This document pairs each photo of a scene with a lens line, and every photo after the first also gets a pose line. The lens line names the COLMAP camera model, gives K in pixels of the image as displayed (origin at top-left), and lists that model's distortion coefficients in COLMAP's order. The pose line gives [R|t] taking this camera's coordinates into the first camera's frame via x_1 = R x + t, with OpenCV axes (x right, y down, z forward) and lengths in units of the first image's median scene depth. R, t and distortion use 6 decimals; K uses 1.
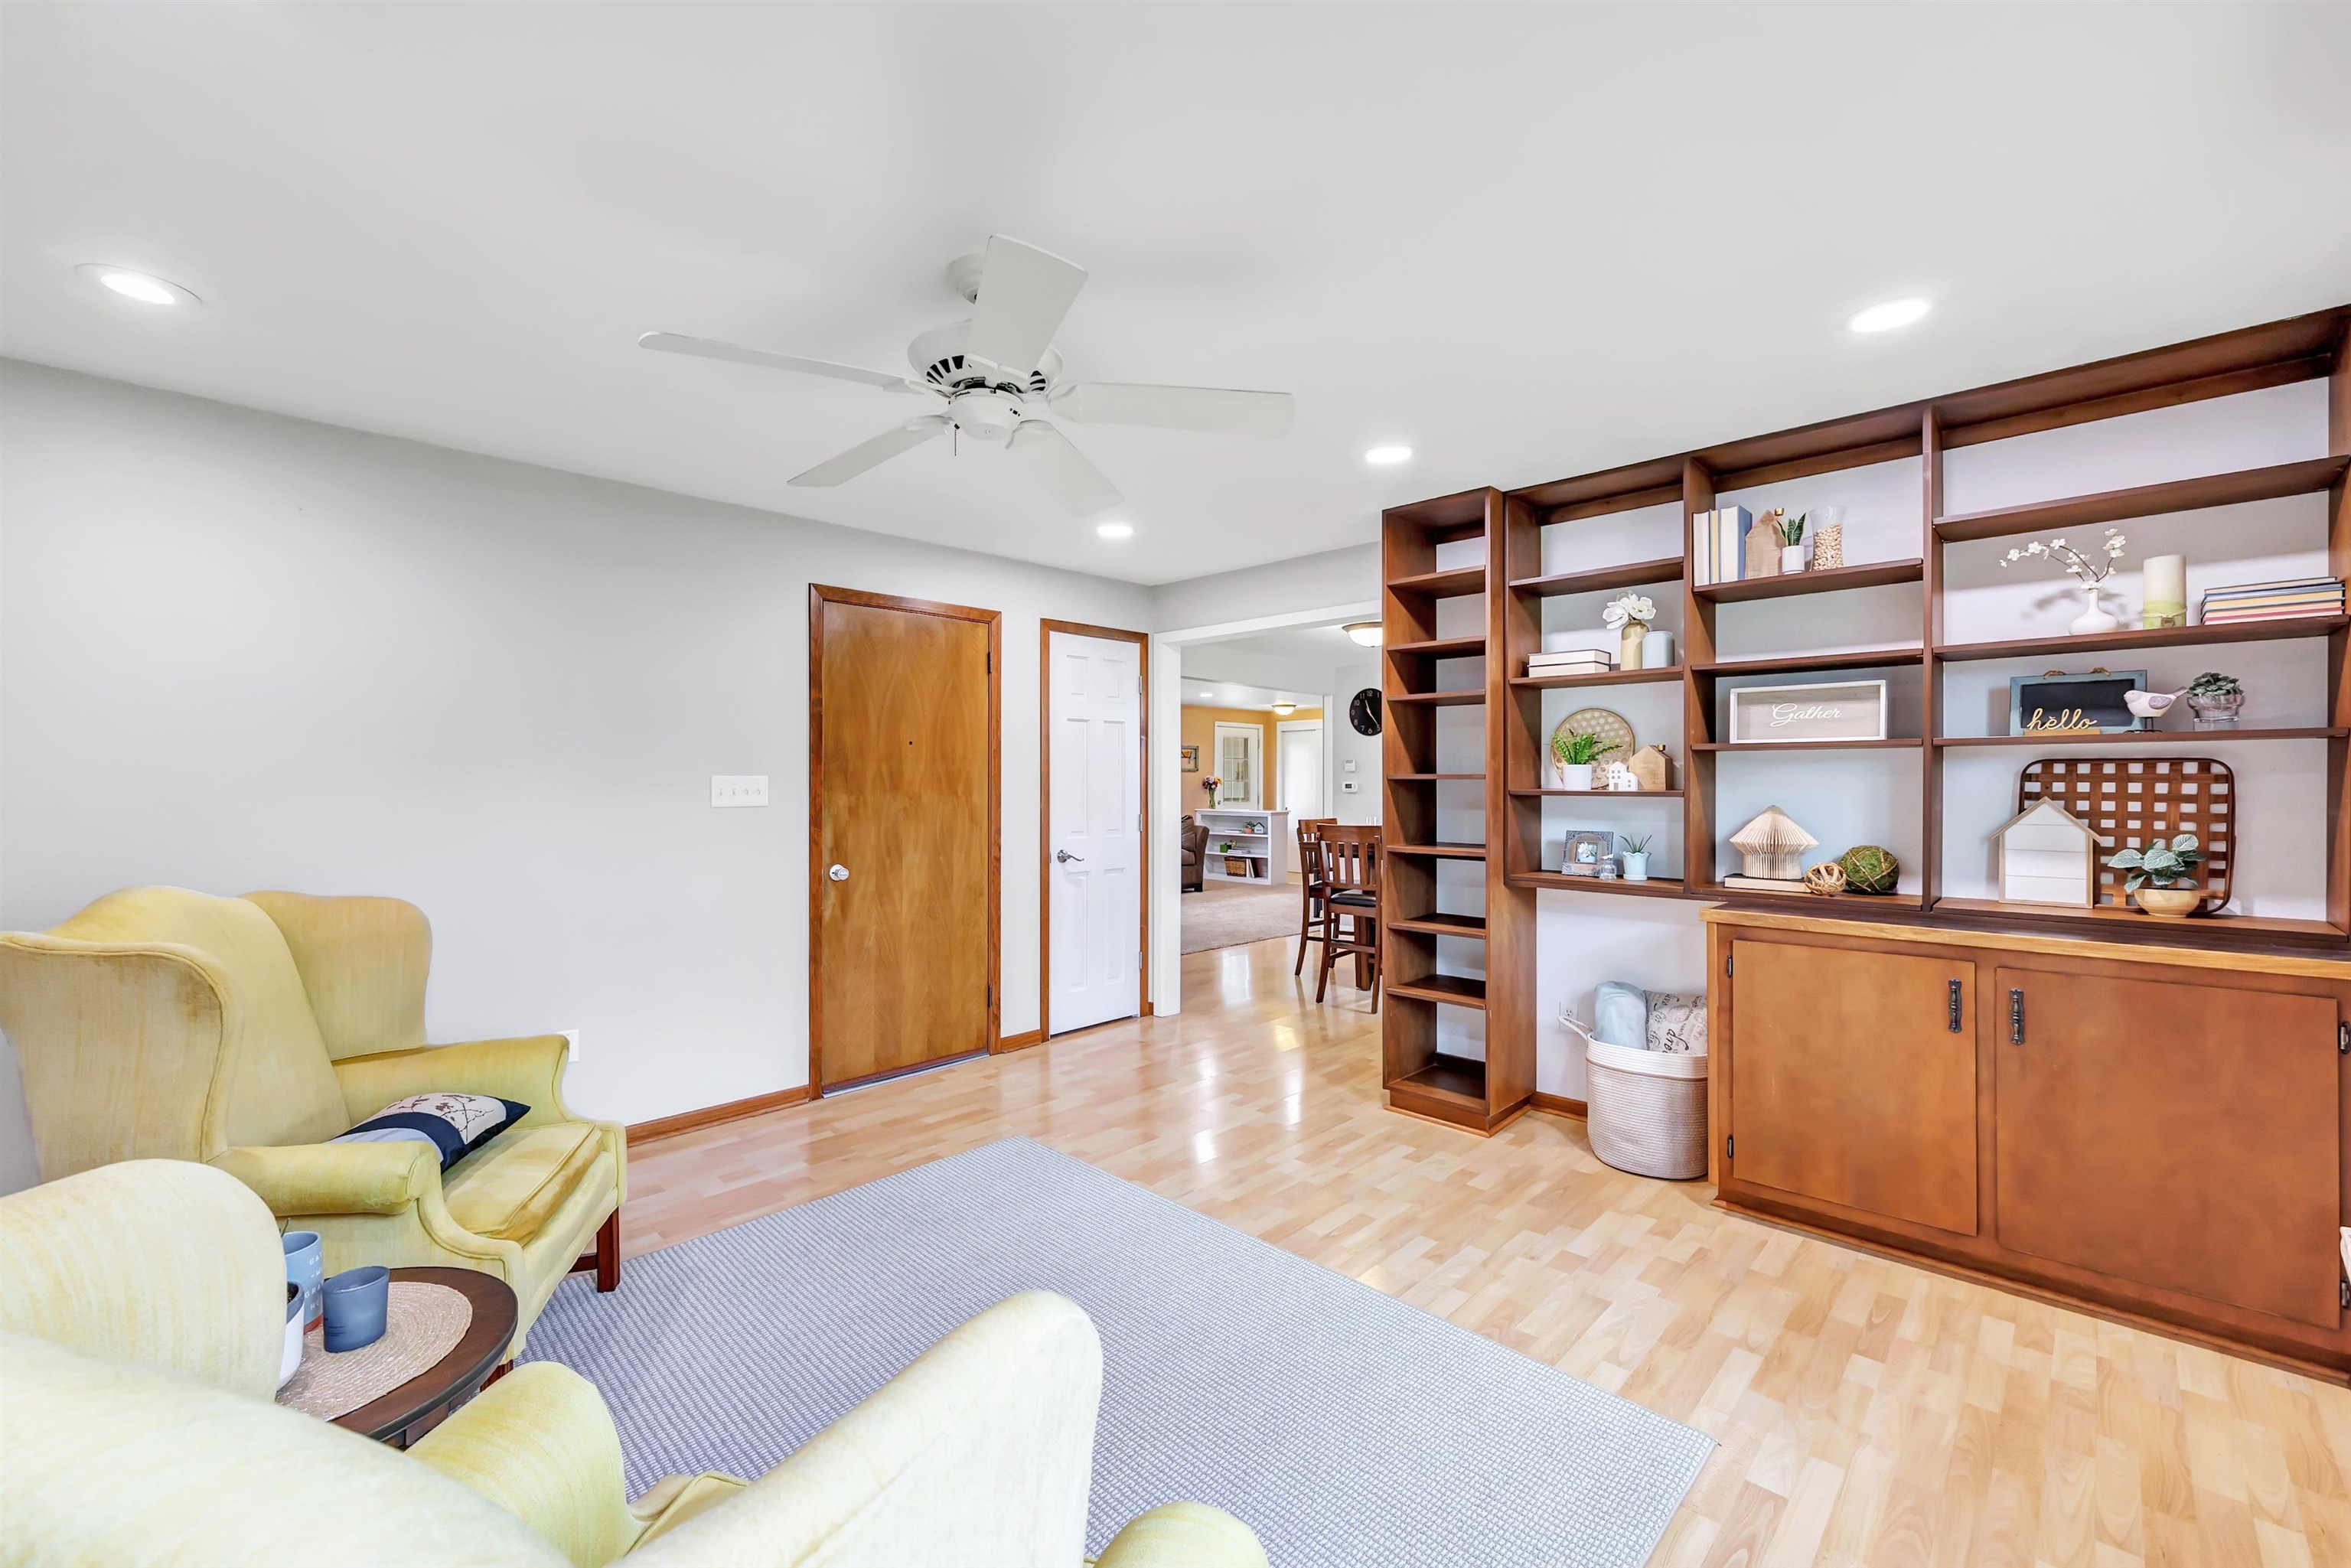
lens RADIAL K [[963.0, 0, 1168.5], [0, 963.0, 790.5], [0, 0, 1]] dist [-0.000301, -0.000182]
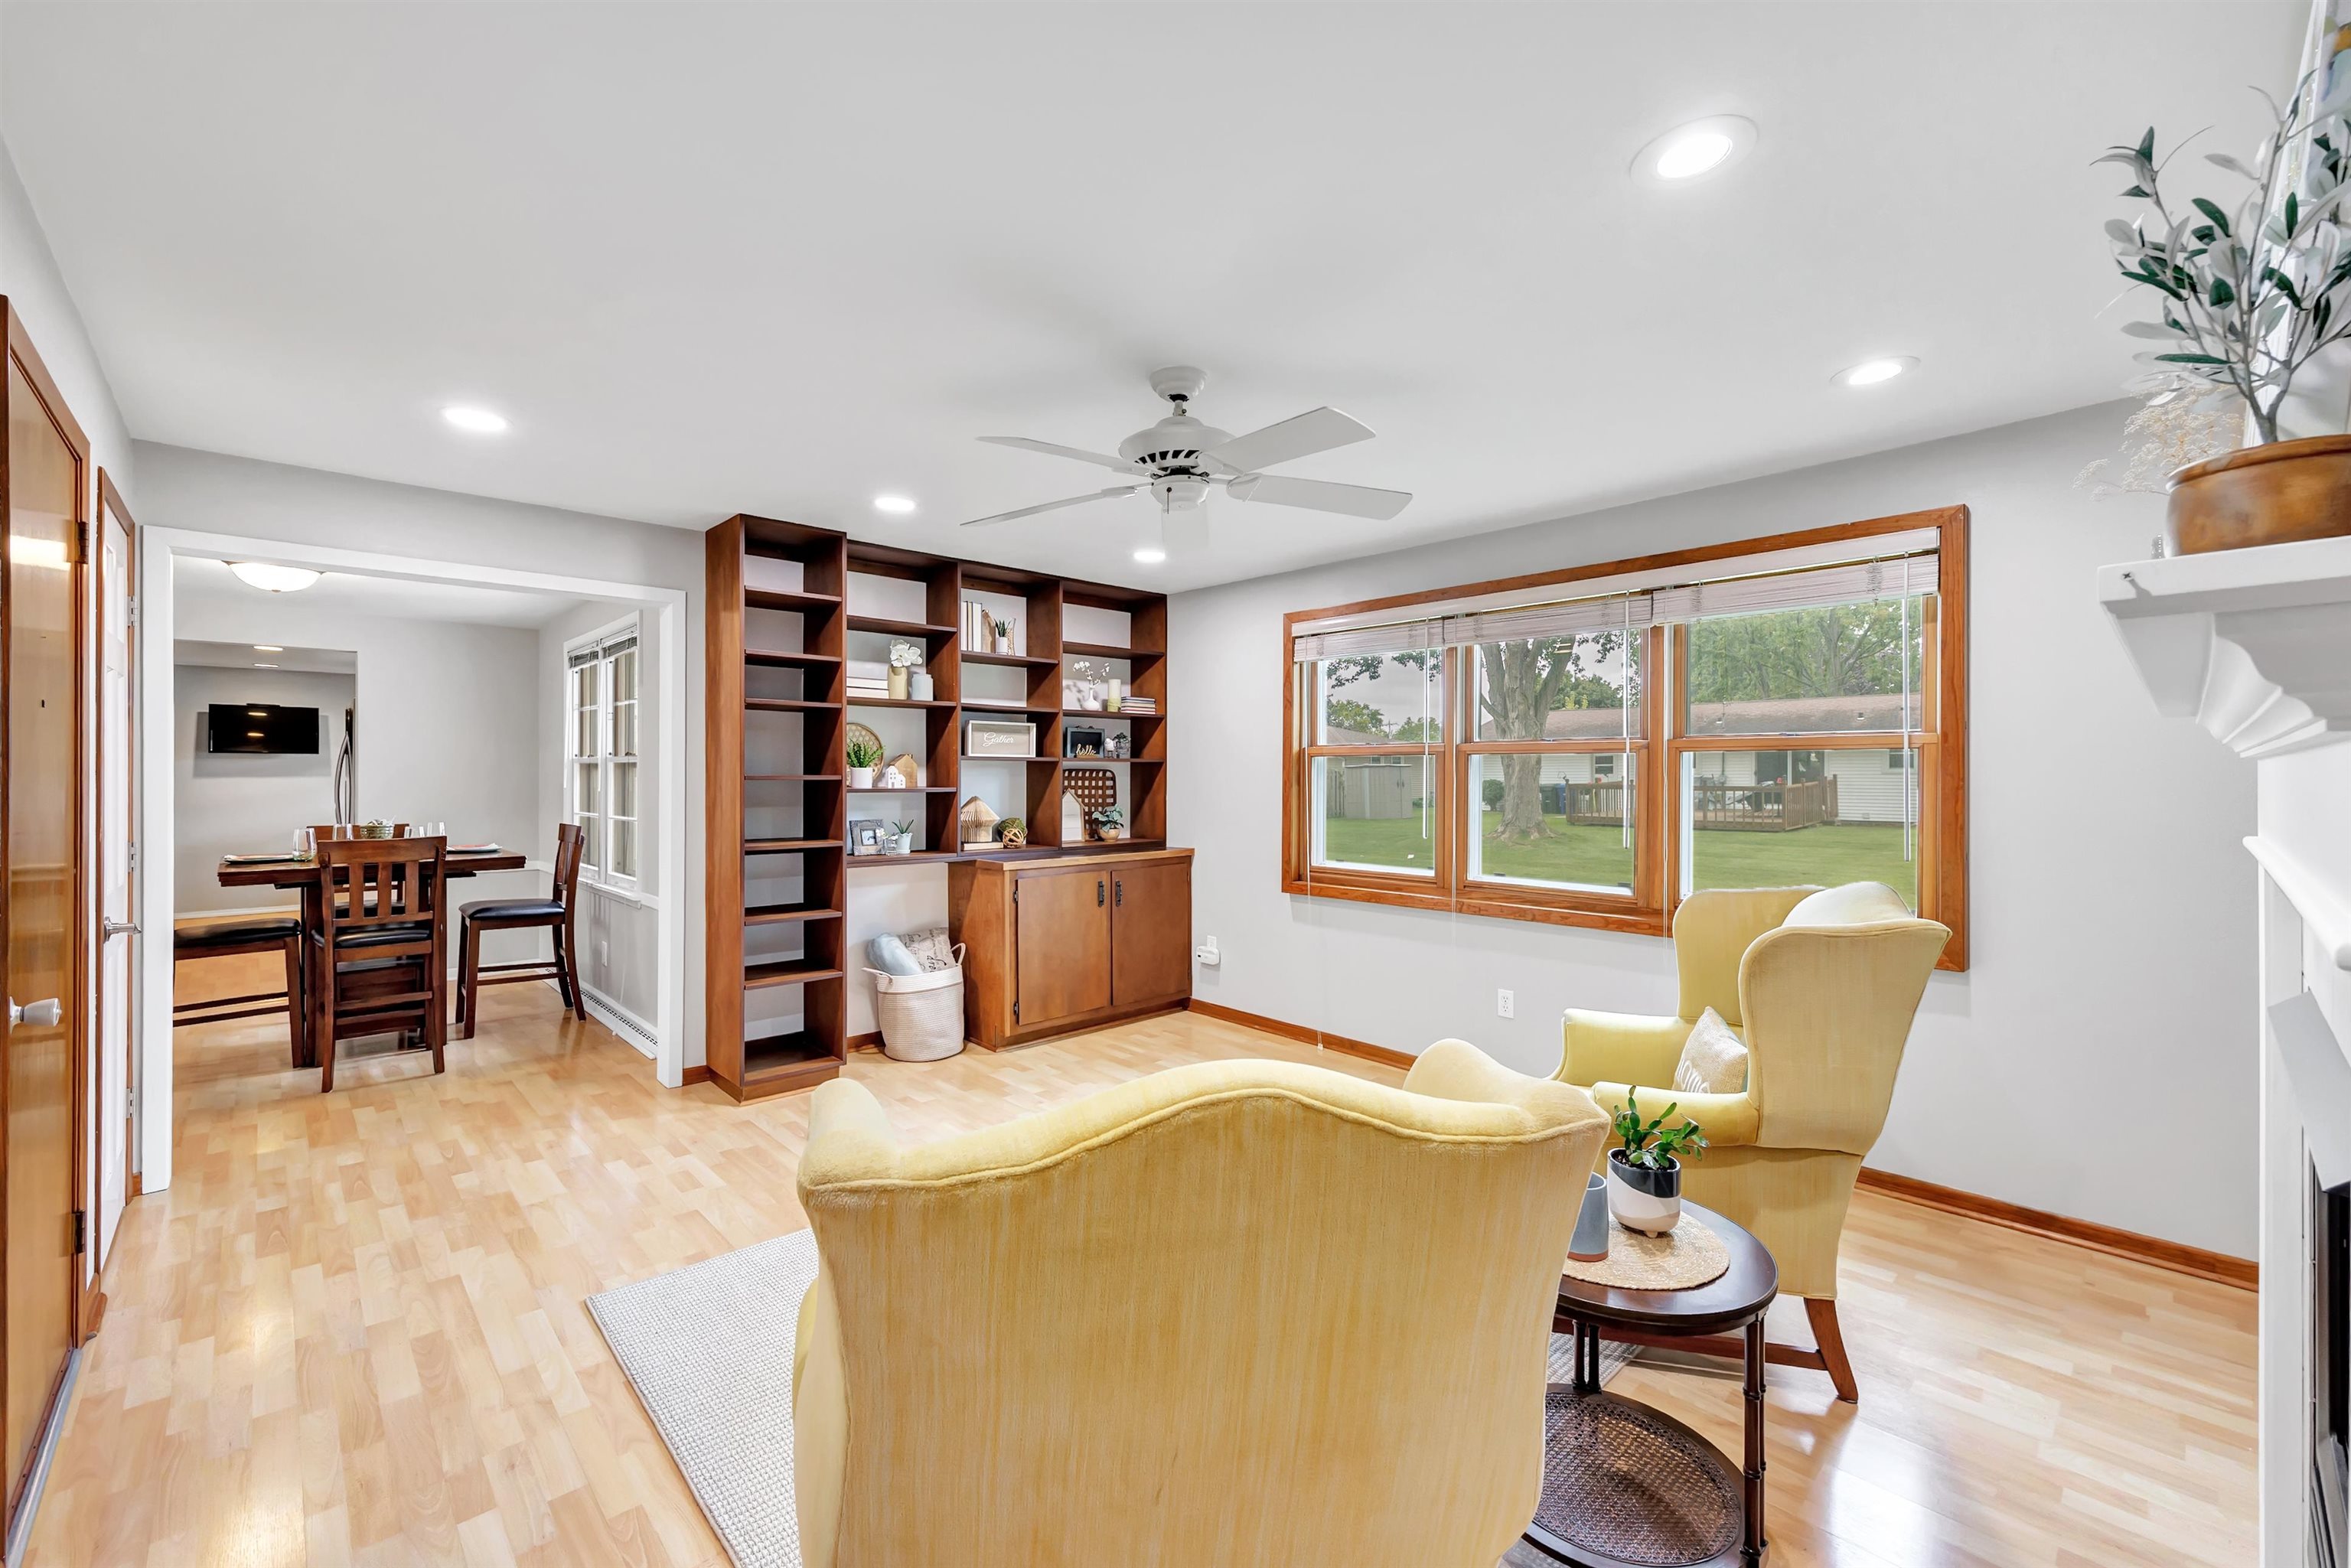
lens RADIAL K [[939.3, 0, 1164.9], [0, 939.3, 765.0], [0, 0, 1]] dist [-0.000026, 0.000045]
pose [[0.059832, 0.003910, 0.998201, -1.037516], [0.001743, 0.999990, -0.004021, -0.033160], [-0.998207, 0.001980, 0.059824, 0.694297]]
